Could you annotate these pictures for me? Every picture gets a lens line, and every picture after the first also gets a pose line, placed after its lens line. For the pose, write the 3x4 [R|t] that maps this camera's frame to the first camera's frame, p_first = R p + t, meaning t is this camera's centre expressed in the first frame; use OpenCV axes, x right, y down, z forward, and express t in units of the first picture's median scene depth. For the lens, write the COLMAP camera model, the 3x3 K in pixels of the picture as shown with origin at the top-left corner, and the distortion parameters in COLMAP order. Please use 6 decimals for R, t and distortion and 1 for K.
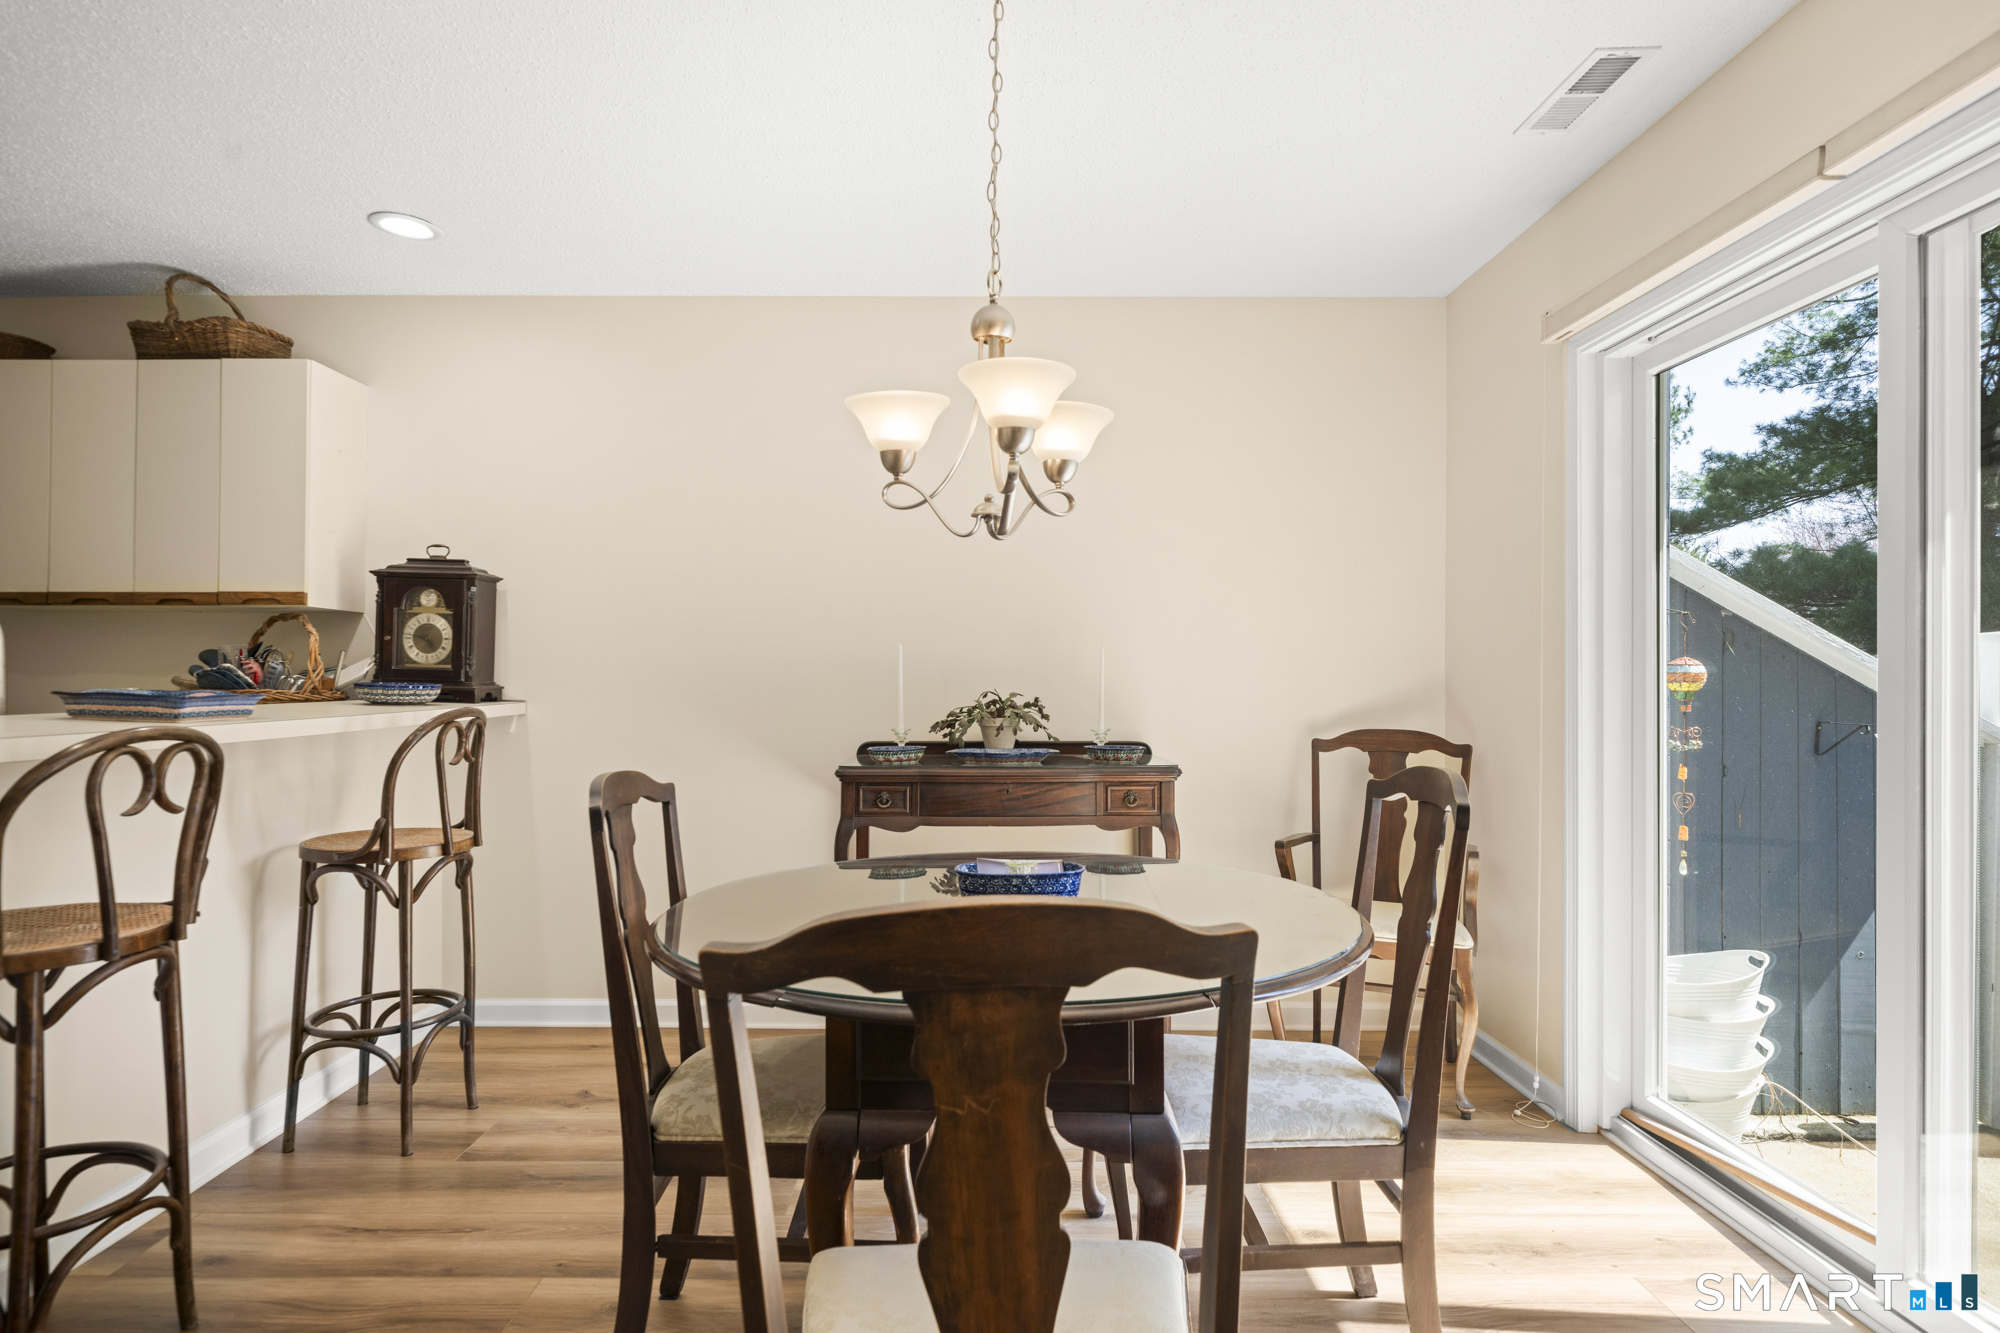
lens RADIAL K [[1103.1, 0, 984.7], [0, 1103.1, 667.8], [0, 0, 1]] dist [0.007147, -0.000758]
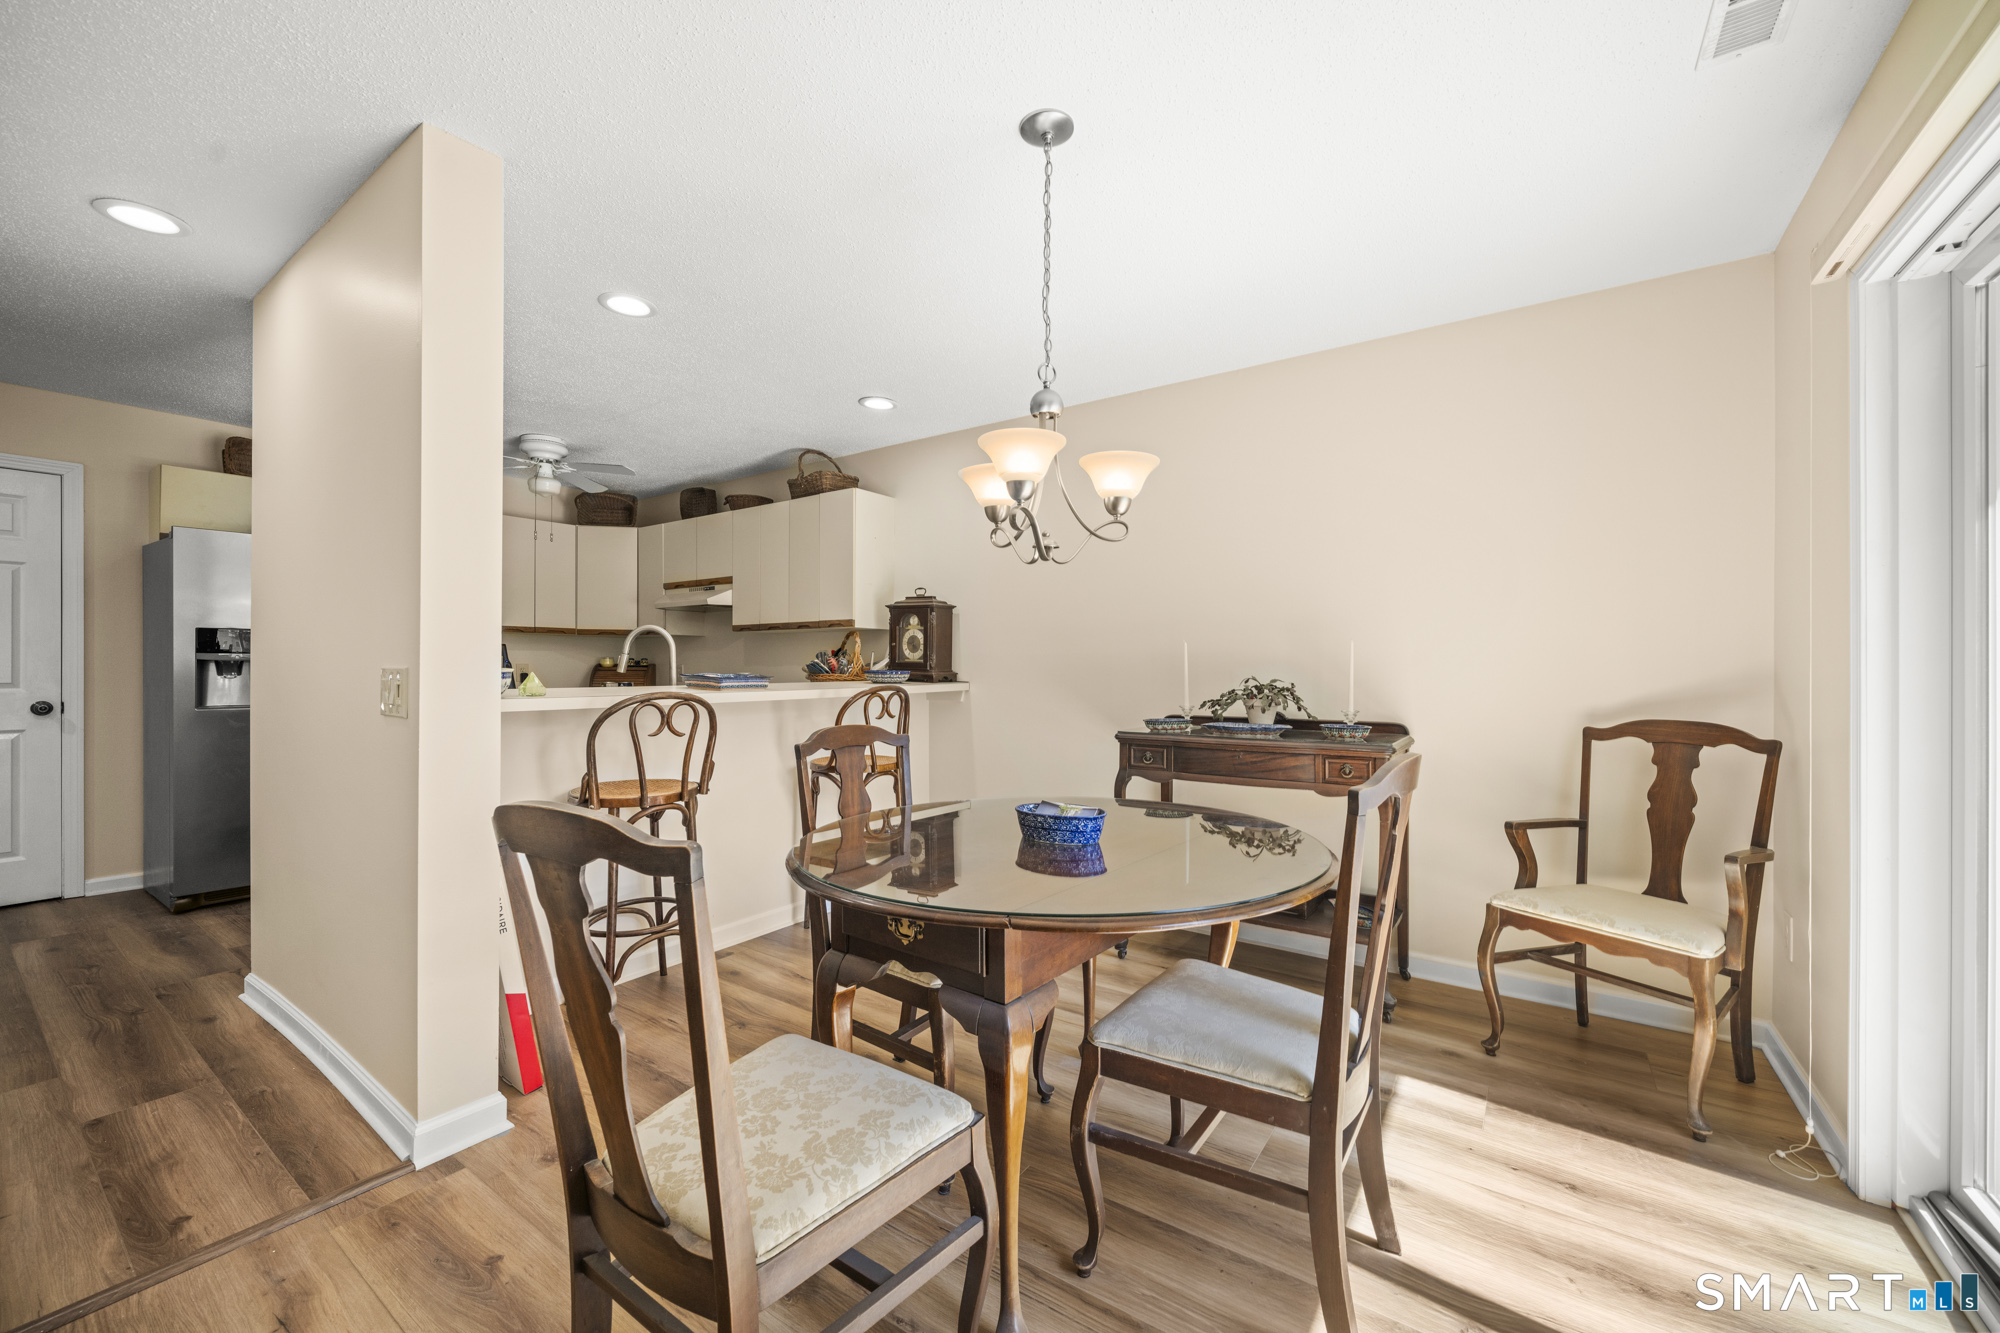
lens RADIAL K [[778.3, 0, 988.9], [0, 778.3, 662.6], [0, 0, 1]] dist [0.001889, -0.000134]
pose [[0.818216, -0.004343, -0.574894, 0.277616], [0.005660, 0.999984, 0.000501, 0.001540], [0.574882, -0.003664, 0.818228, 0.102862]]
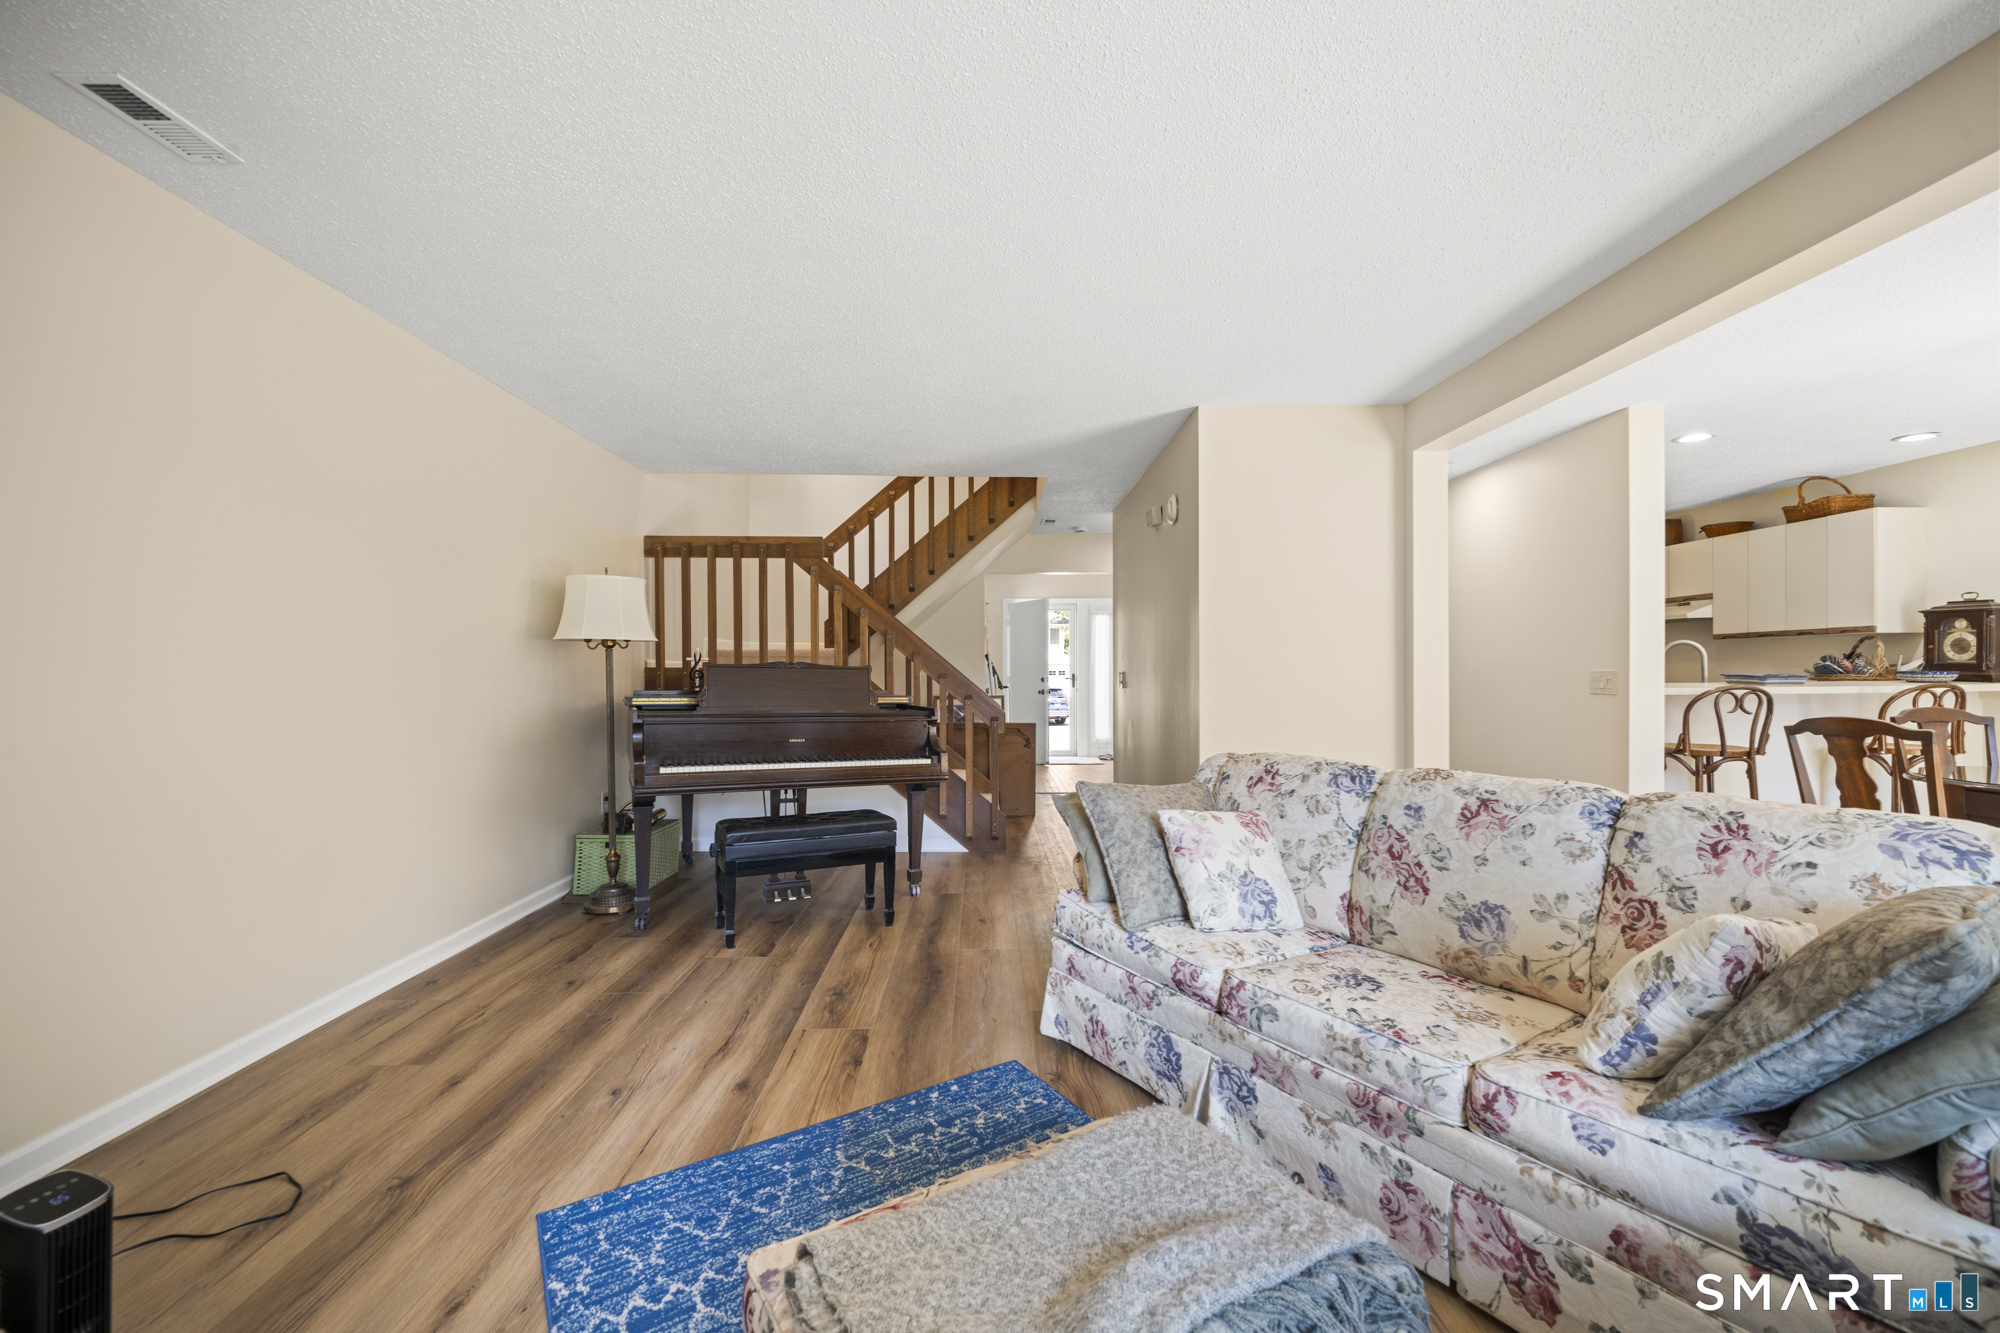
lens RADIAL K [[793.1, 0, 991.9], [0, 793.1, 672.2], [0, 0, 1]] dist [0.001078, 0.000142]
pose [[0.029609, -0.004210, -0.999553, 0.756314], [0.017305, 0.999843, -0.003698, -0.006806], [0.999412, -0.017188, 0.029677, -0.621549]]
